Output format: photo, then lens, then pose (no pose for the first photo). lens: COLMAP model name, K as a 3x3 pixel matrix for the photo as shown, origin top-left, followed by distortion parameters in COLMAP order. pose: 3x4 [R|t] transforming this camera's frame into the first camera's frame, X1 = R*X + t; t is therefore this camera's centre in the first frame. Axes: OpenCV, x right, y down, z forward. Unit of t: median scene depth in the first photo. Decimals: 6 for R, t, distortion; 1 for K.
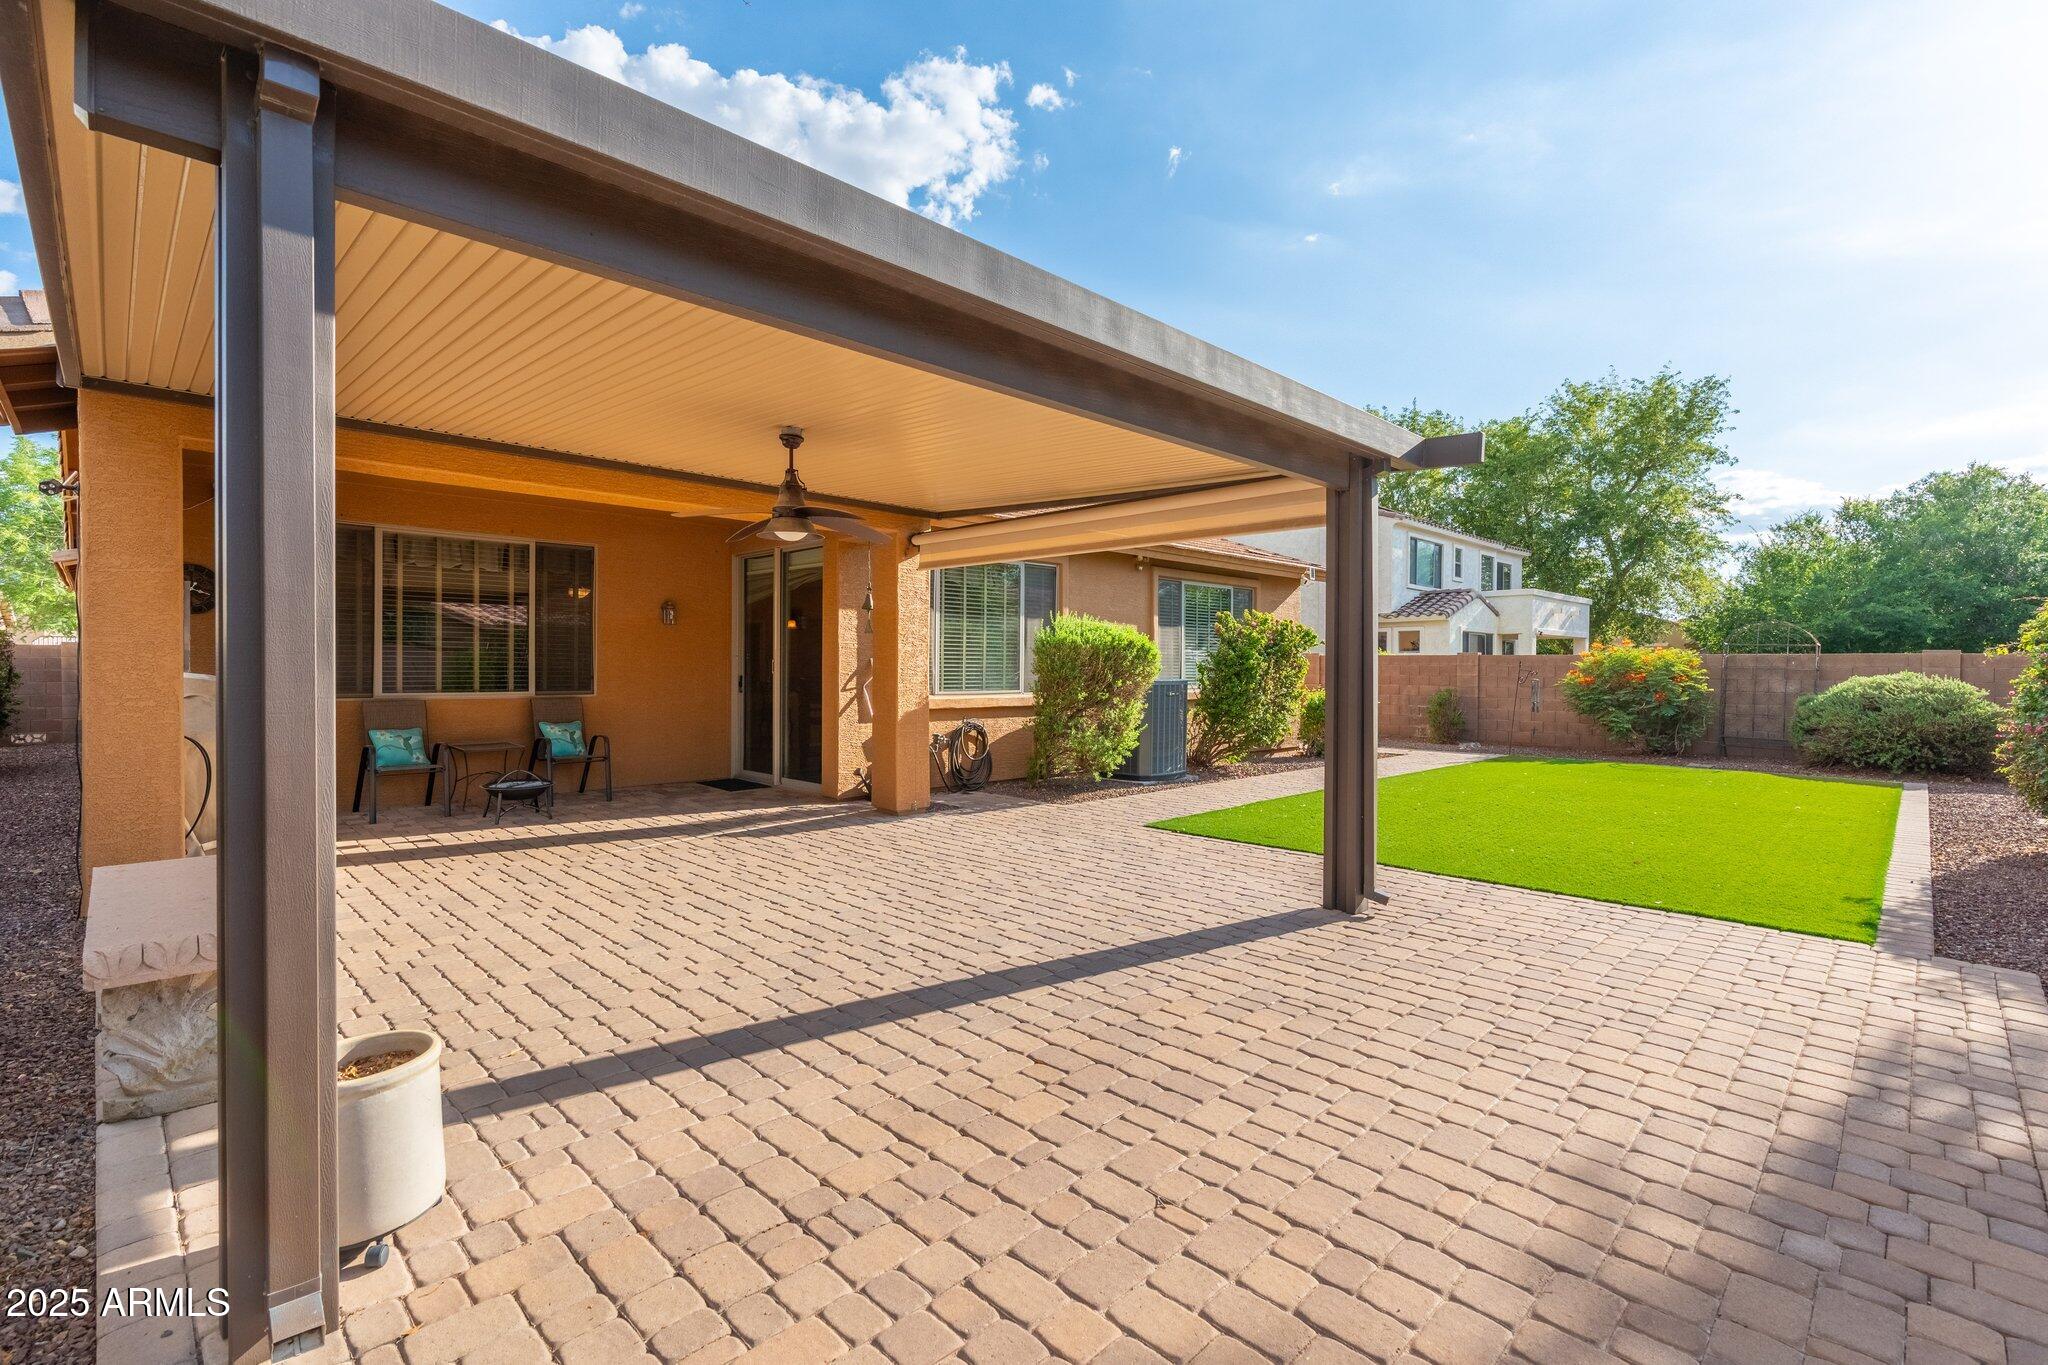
lens RADIAL K [[926.3, 0, 1022.4], [0, 926.3, 679.3], [0, 0, 1]] dist [-0.015093, 0.006894]
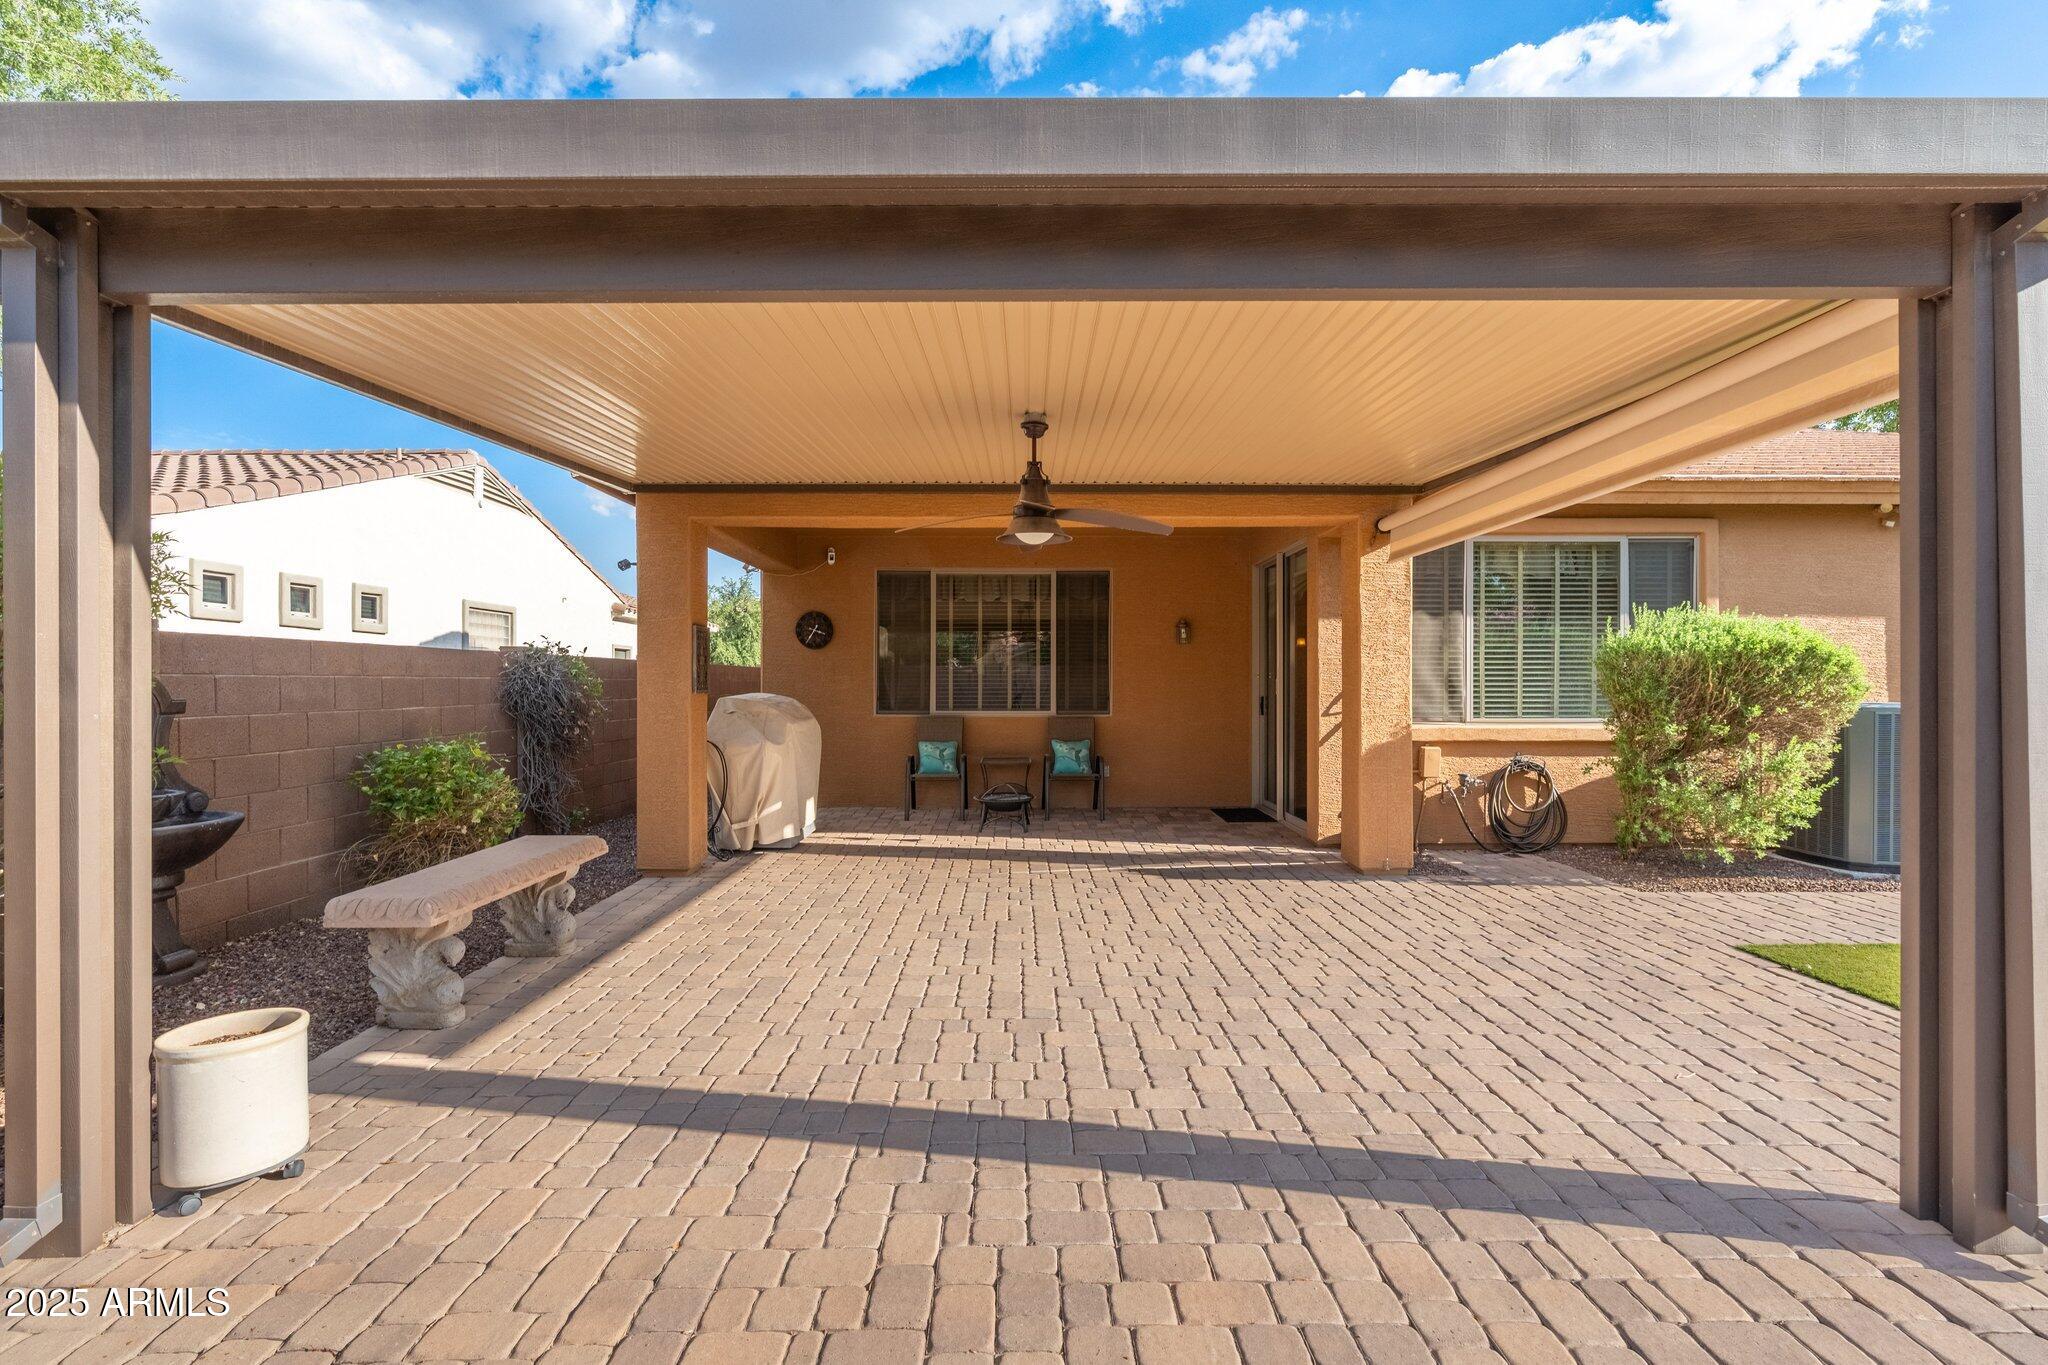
lens RADIAL K [[926.3, 0, 1022.4], [0, 926.3, 679.3], [0, 0, 1]] dist [-0.015093, 0.006894]
pose [[0.709700, -0.009486, -0.704440, 0.185396], [-0.005131, 0.999813, -0.018632, -0.003004], [0.704486, 0.016838, 0.709519, 0.197513]]
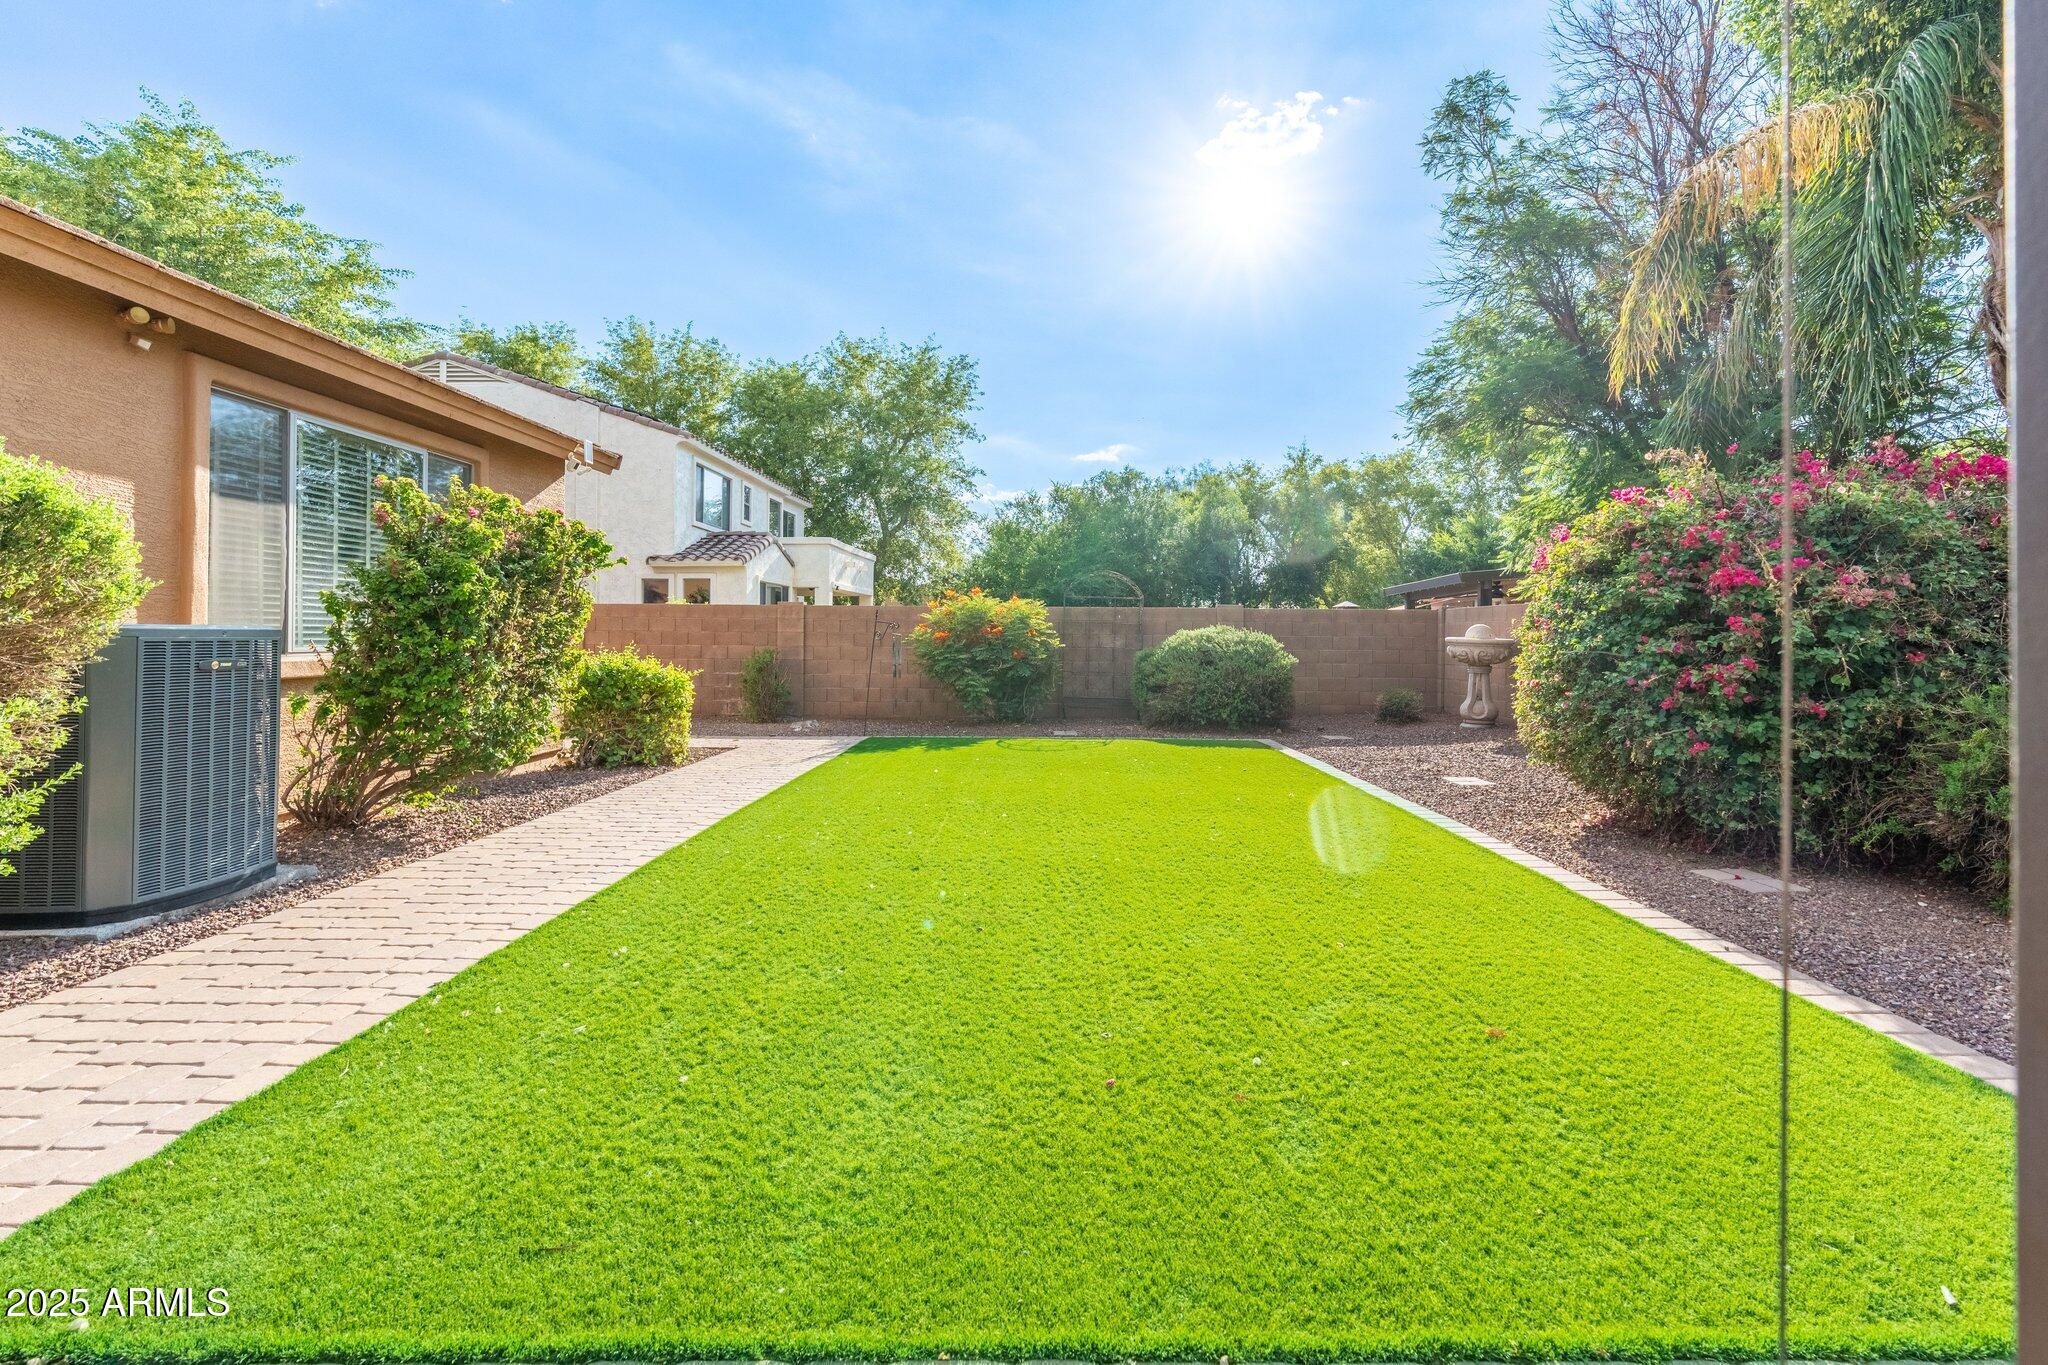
lens RADIAL K [[949.3, 0, 1057.0], [0, 949.3, 624.2], [0, 0, 1]] dist [-0.004550, -0.000284]
pose [[0.700648, 0.006276, 0.713480, 0.141798], [0.008122, 0.999826, -0.016772, 0.009694], [-0.713461, 0.017546, 0.700475, 0.560378]]
